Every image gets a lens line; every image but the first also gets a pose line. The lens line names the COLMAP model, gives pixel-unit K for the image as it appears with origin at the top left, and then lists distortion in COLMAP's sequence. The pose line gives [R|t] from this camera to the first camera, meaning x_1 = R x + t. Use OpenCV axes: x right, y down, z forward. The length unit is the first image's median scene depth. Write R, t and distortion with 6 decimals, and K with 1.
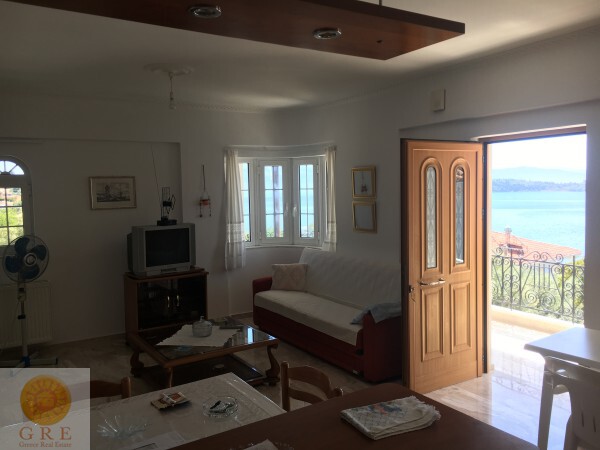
lens RADIAL K [[509.1, 0, 296.9], [0, 509.1, 221.2], [0, 0, 1]] dist [0.061954, -0.063117]
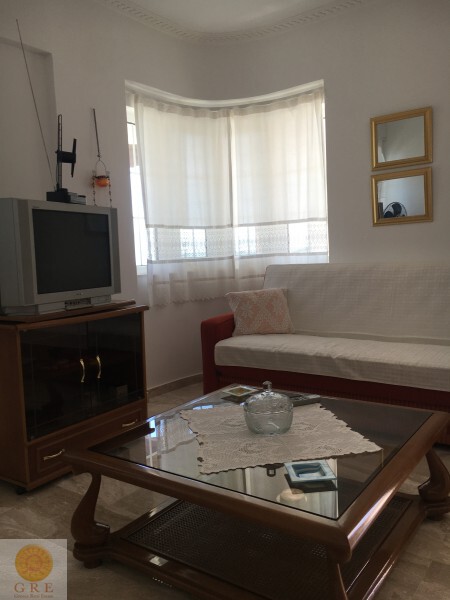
lens RADIAL K [[509.1, 0, 228.9], [0, 509.1, 302.7], [0, 0, 1]] dist [0.061954, -0.063117]
pose [[0.929945, -0.056315, 0.363361, -0.285079], [0.048993, 0.998368, 0.029345, 0.087178], [-0.364421, -0.009488, 0.931186, 0.510553]]
